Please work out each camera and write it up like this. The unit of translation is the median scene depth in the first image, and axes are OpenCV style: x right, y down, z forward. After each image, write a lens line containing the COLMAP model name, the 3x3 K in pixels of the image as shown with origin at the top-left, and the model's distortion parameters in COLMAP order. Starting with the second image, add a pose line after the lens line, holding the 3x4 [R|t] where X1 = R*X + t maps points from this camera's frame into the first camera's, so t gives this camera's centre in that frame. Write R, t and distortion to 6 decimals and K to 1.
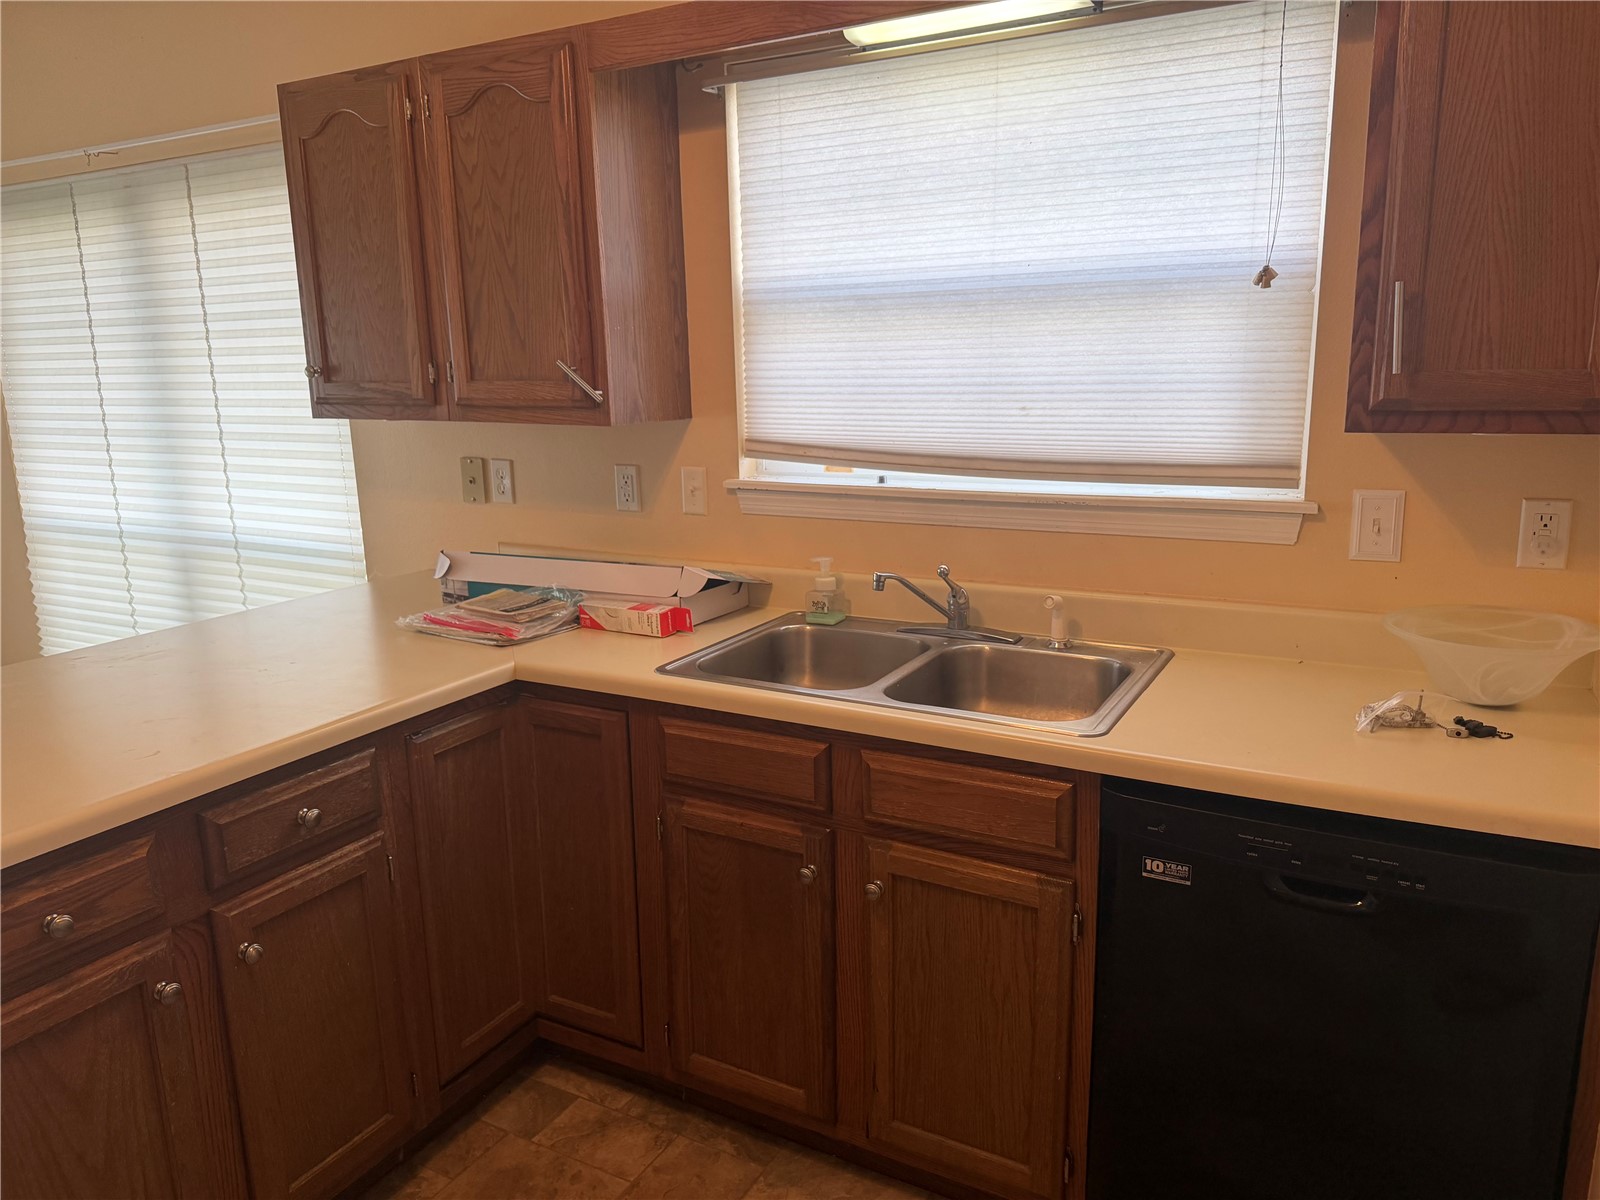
lens RADIAL K [[1119.6, 0, 795.8], [0, 1119.6, 608.9], [0, 0, 1]] dist [0.127642, -0.226314]
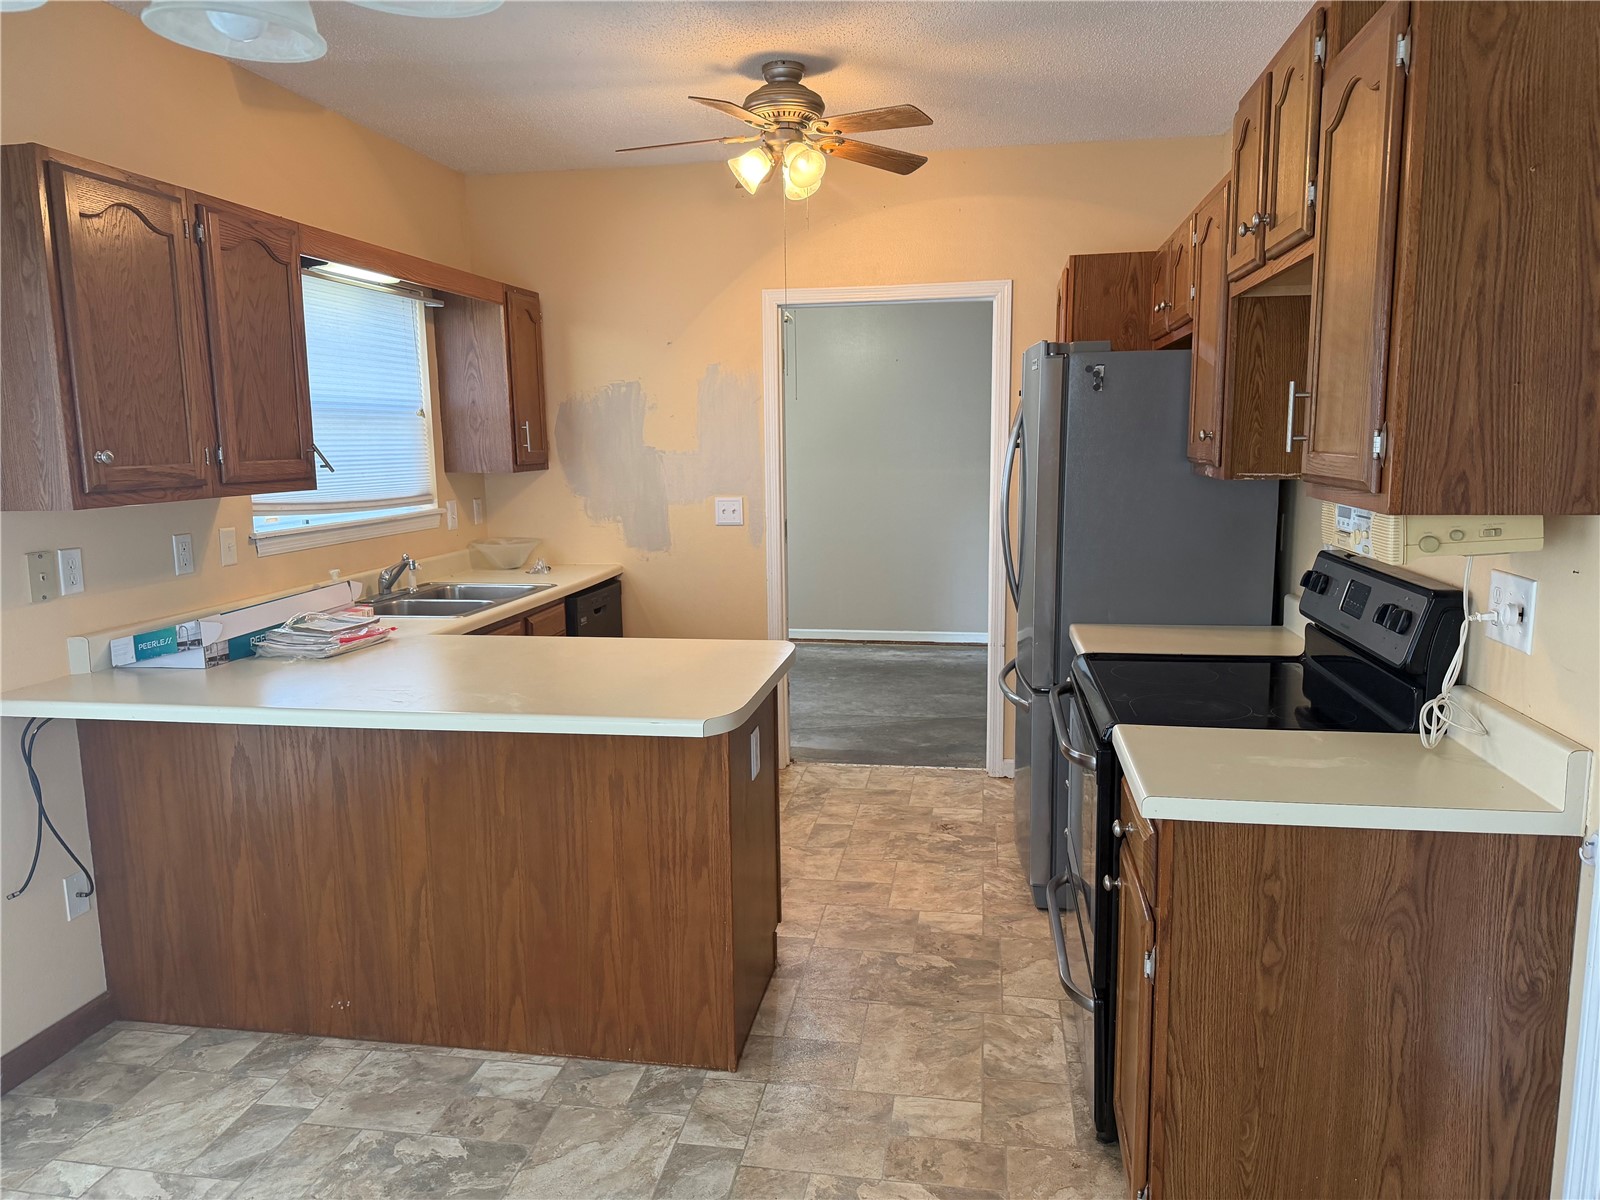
lens RADIAL K [[1119.6, 0, 795.8], [0, 1119.6, 608.9], [0, 0, 1]] dist [0.127642, -0.226314]
pose [[-0.349677, -0.118756, 0.929313, -1.585744], [0.218837, 0.954140, 0.204272, -0.166676], [-0.910953, 0.274797, -0.307653, 0.858917]]
